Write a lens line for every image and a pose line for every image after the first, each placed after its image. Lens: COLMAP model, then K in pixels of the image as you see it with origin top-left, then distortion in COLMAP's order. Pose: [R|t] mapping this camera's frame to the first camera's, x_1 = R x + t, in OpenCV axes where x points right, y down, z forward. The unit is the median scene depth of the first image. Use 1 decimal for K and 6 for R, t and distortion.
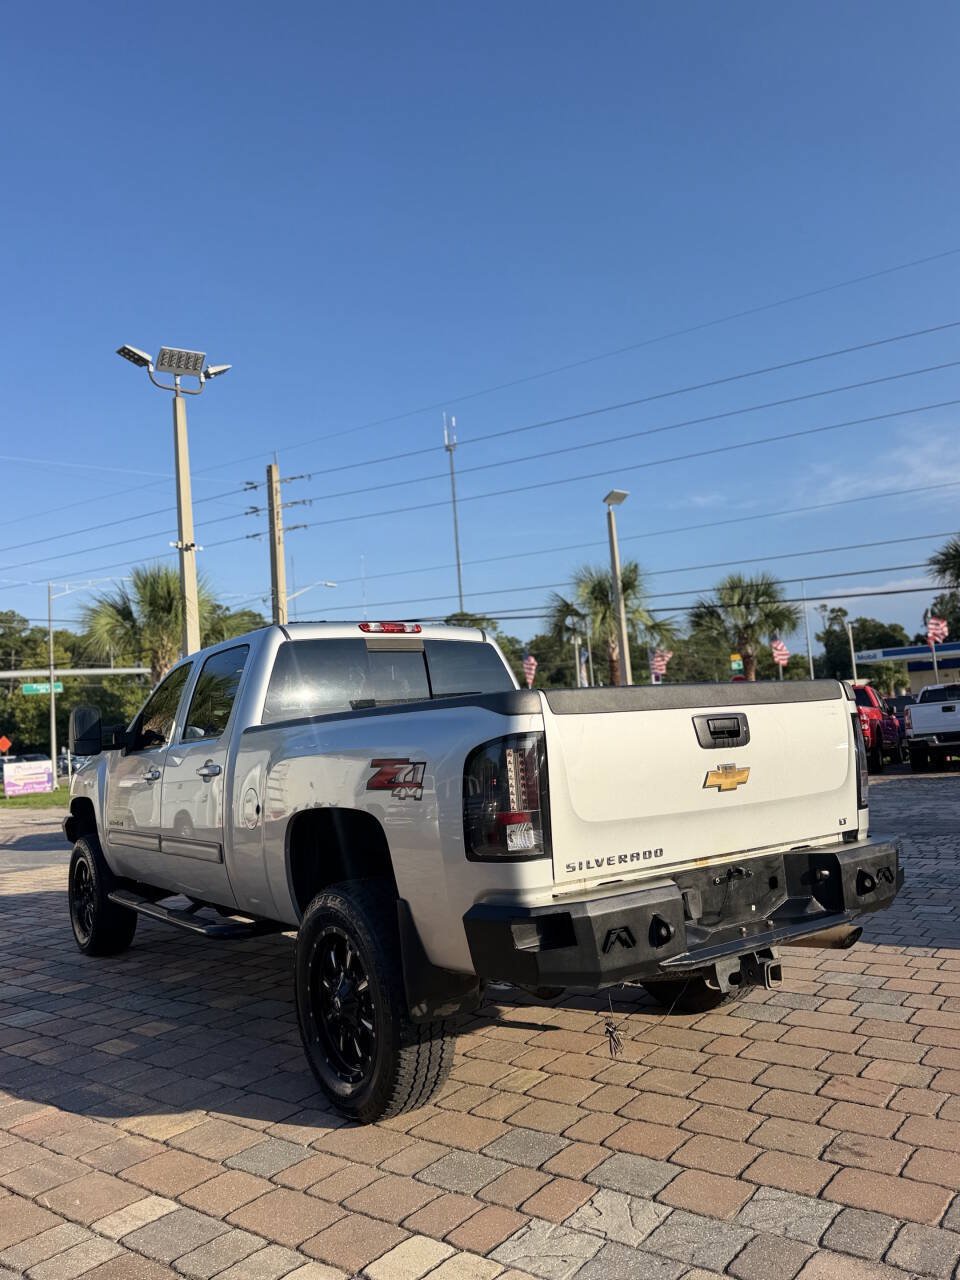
lens RADIAL K [[933.5, 0, 473.5], [0, 933.5, 646.8], [0, 0, 1]] dist [0.077650, -0.105235]
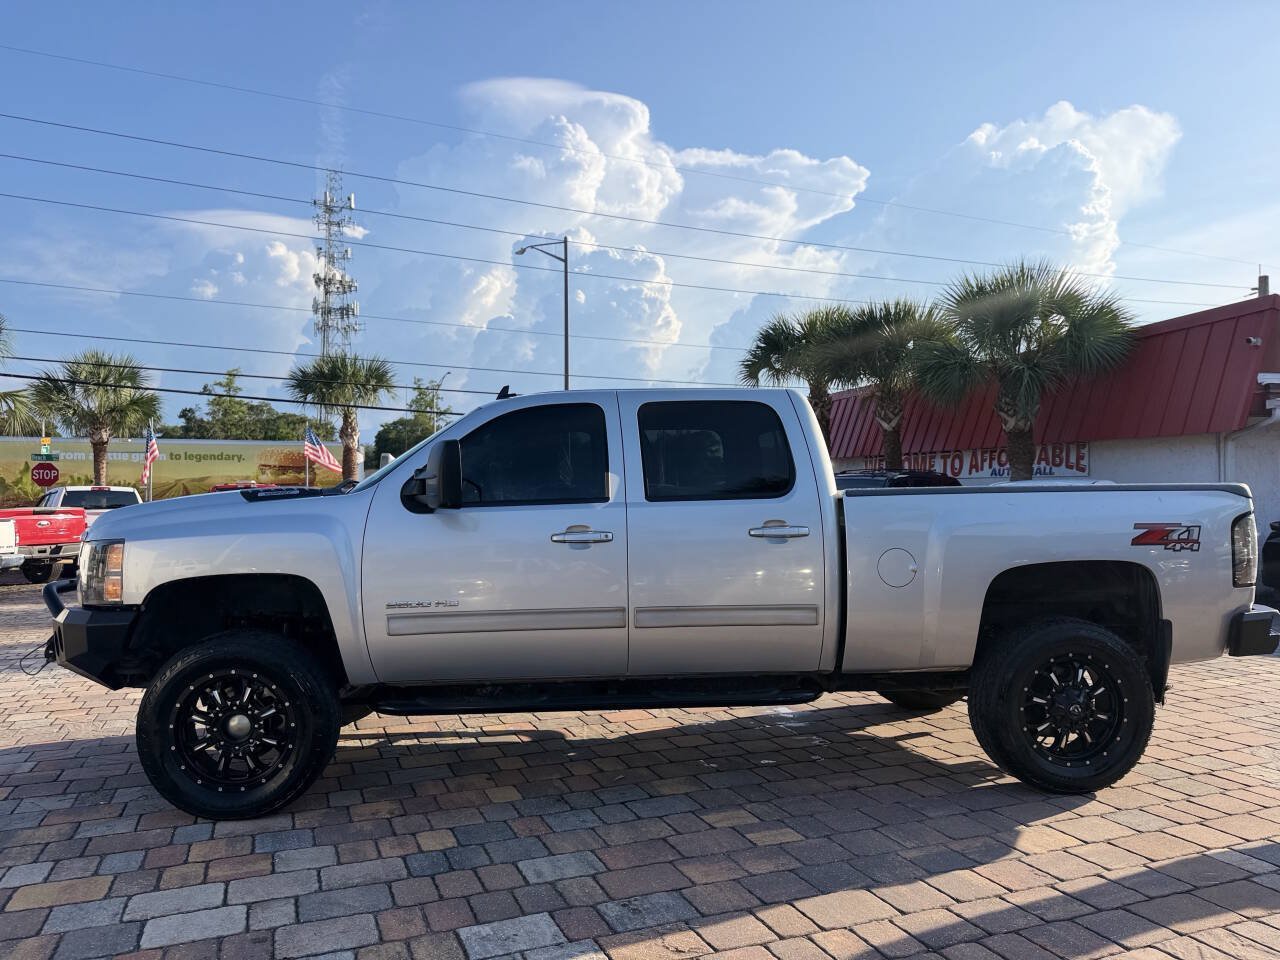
lens RADIAL K [[894.9, 0, 634.7], [0, 894.9, 459.1], [0, 0, 1]] dist [0.046373, -0.059541]
pose [[0.502209, 0.105155, 0.858329, -1.251607], [-0.107915, 0.992441, -0.058444, 0.140161], [-0.857986, -0.063275, 0.509761, 0.732585]]
